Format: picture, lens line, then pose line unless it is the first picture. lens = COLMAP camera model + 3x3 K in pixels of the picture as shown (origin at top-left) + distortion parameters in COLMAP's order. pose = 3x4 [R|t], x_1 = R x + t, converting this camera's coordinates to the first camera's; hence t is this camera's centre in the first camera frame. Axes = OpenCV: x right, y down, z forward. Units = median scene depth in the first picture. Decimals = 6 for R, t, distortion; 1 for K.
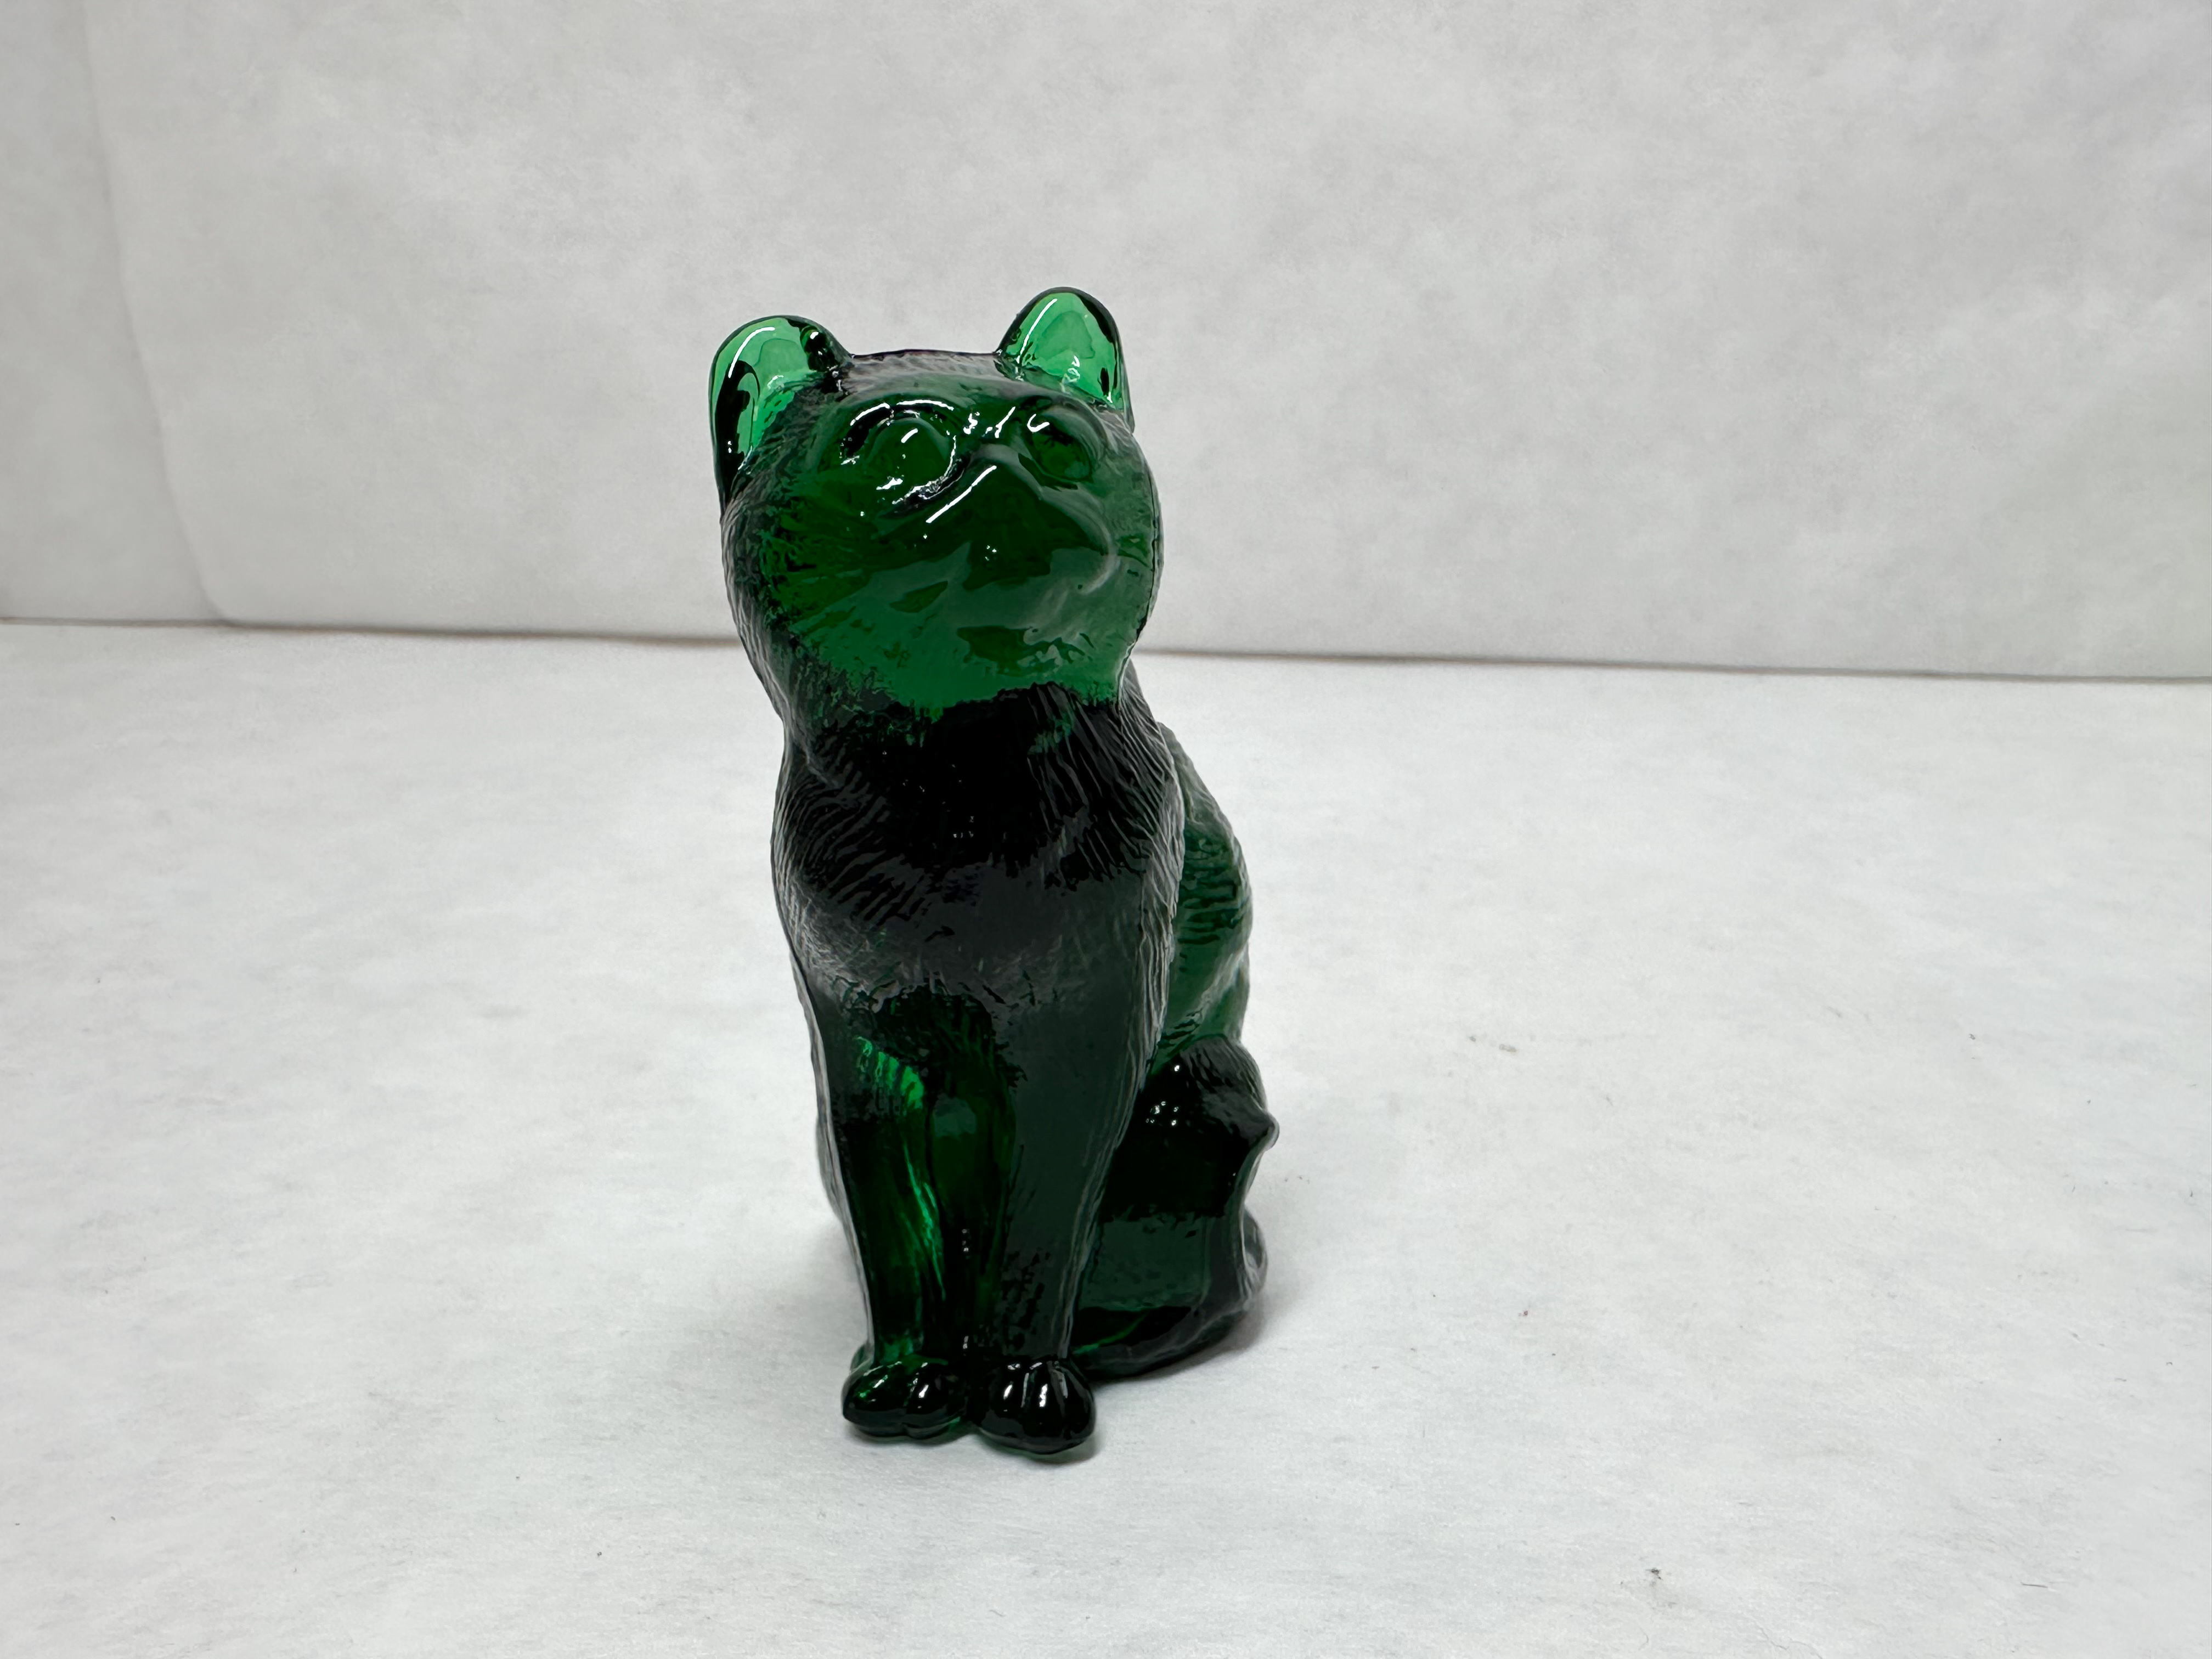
lens RADIAL K [[2117.6, 0, 1000.7], [0, 2117.6, 996.8], [0, 0, 1]] dist [-0.012079, 0.012104]
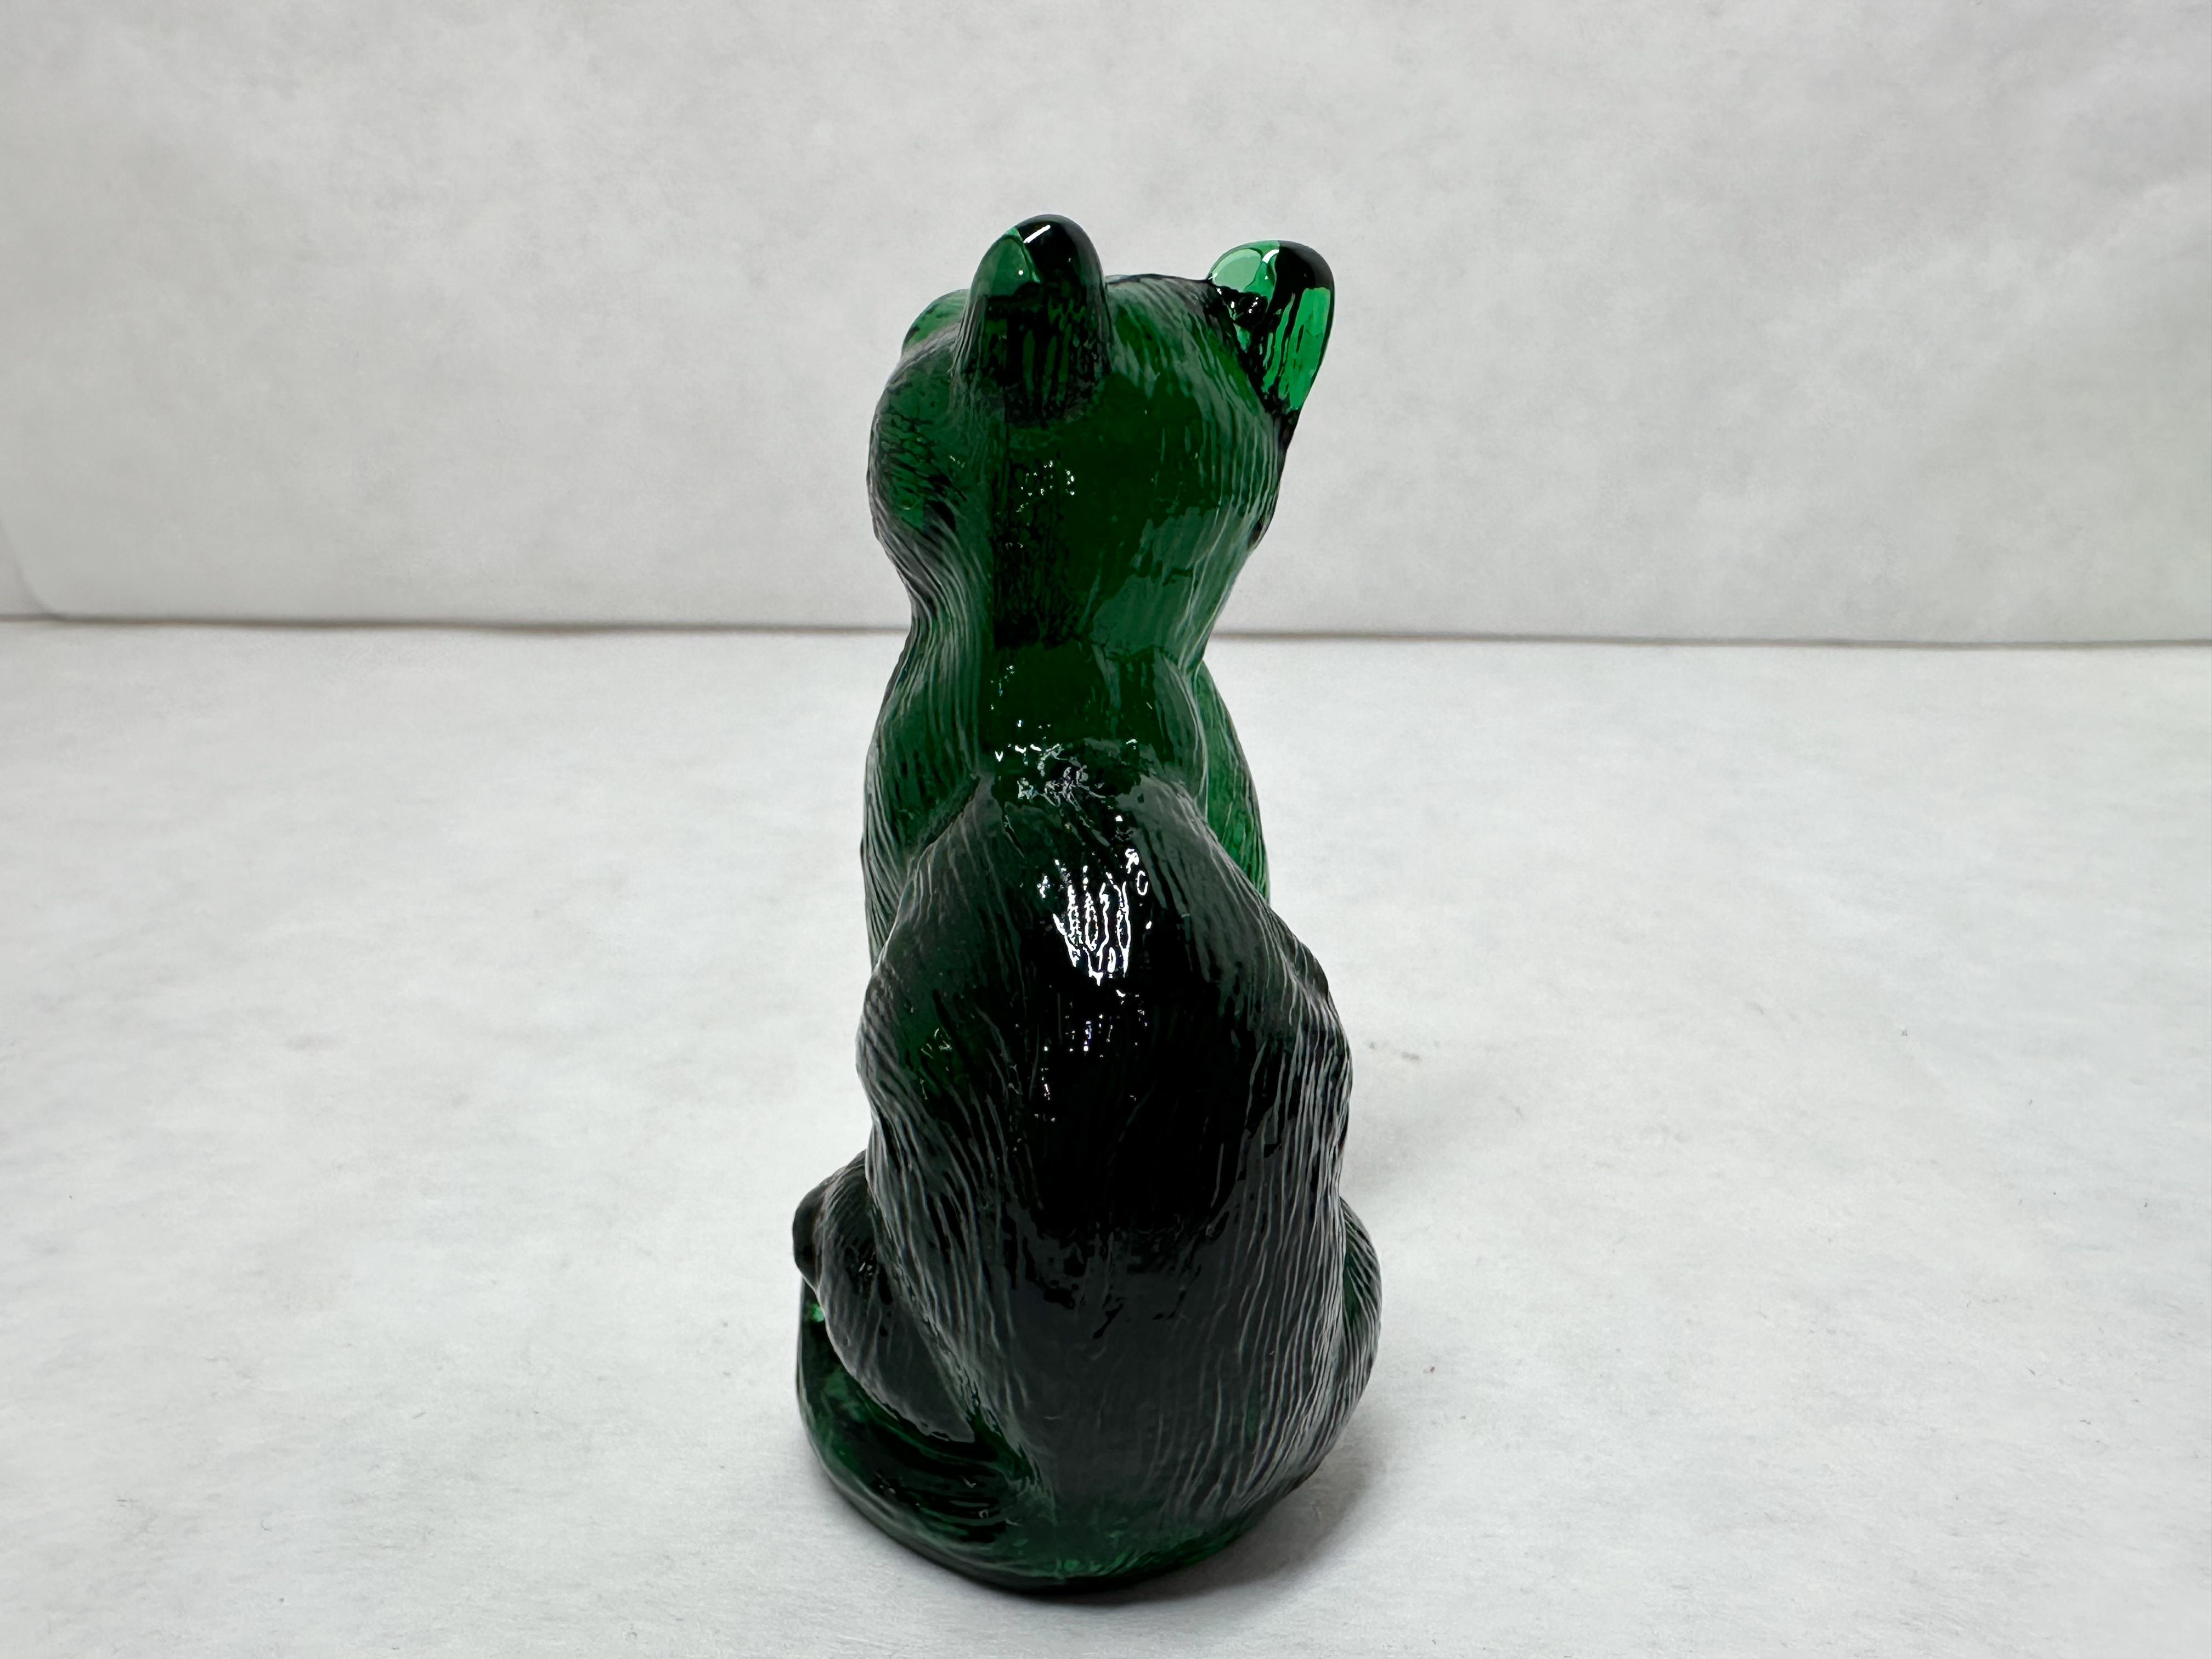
lens RADIAL K [[2117.6, 0, 1000.7], [0, 2117.6, 996.8], [0, 0, 1]] dist [-0.012079, 0.012104]
pose [[0.998953, -0.022053, 0.040080, 0.023982], [0.021709, 0.999724, 0.008999, -0.013577], [-0.040267, -0.008120, 0.999156, 0.081843]]
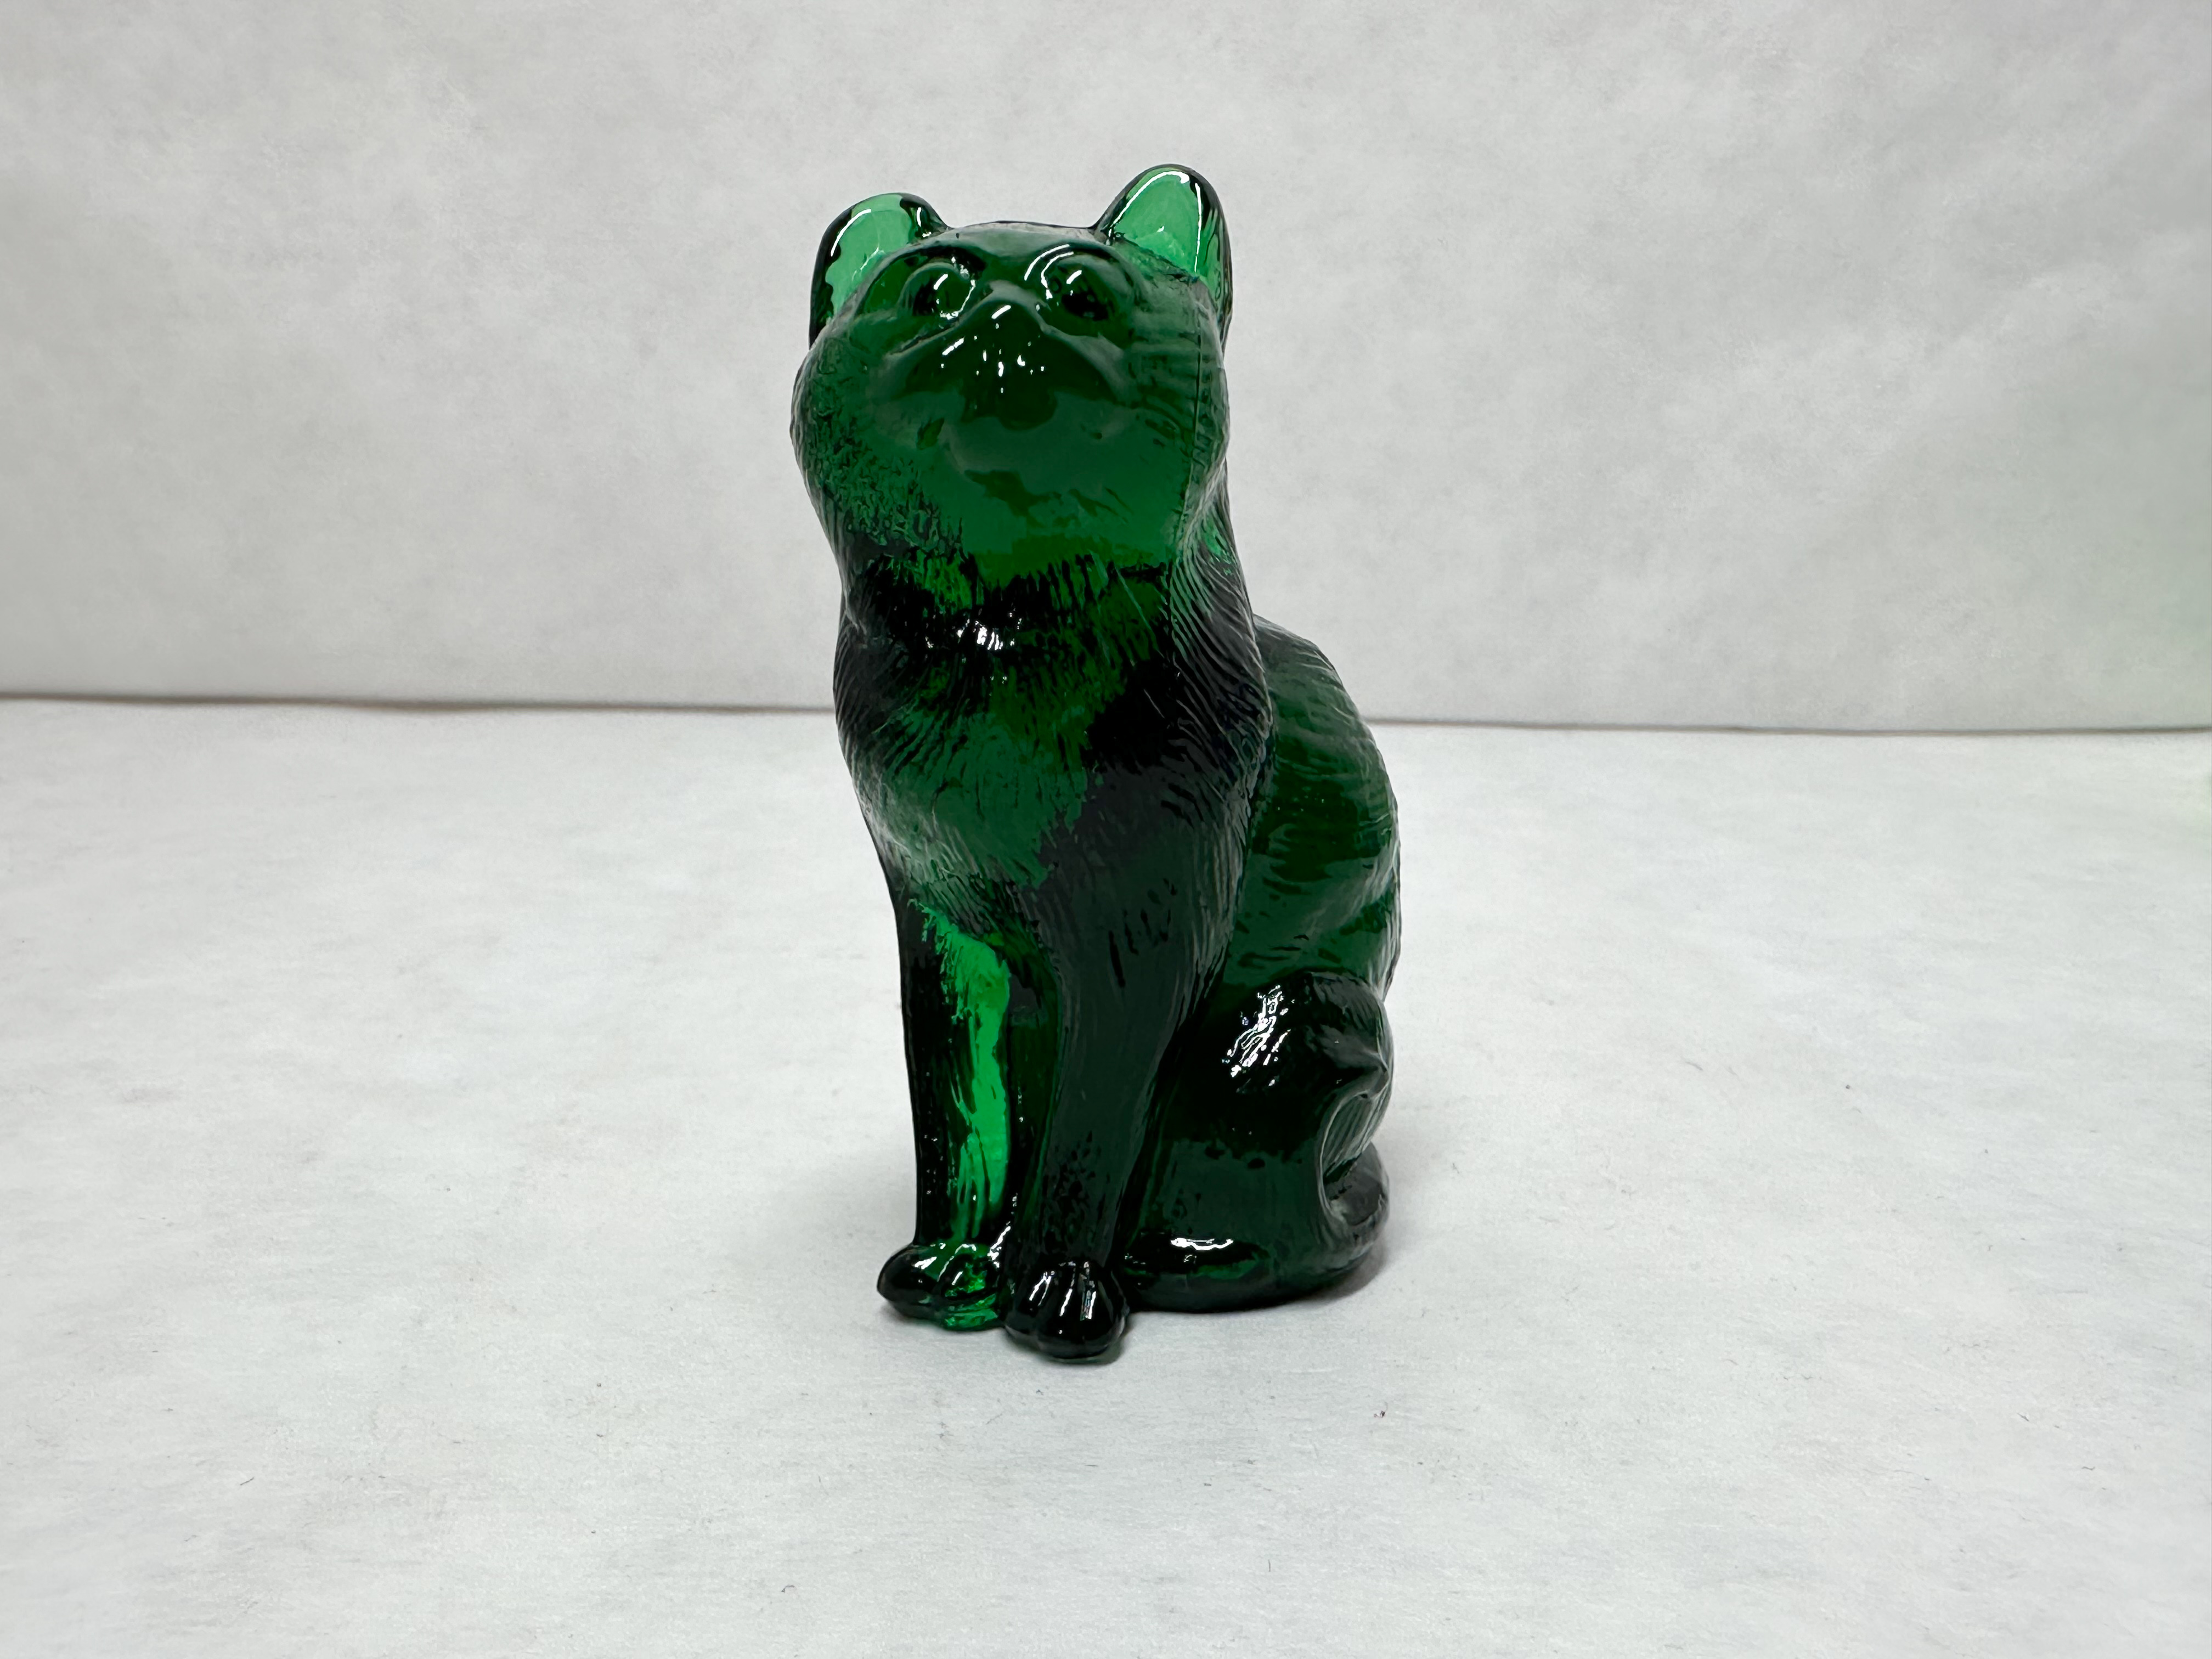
lens RADIAL K [[2117.6, 0, 1000.7], [0, 2117.6, 996.8], [0, 0, 1]] dist [-0.012079, 0.012104]
pose [[0.995155, -0.016804, 0.096873, 0.018515], [0.022204, 0.998243, -0.054932, 0.022328], [-0.095779, 0.056817, 0.993780, 0.142357]]
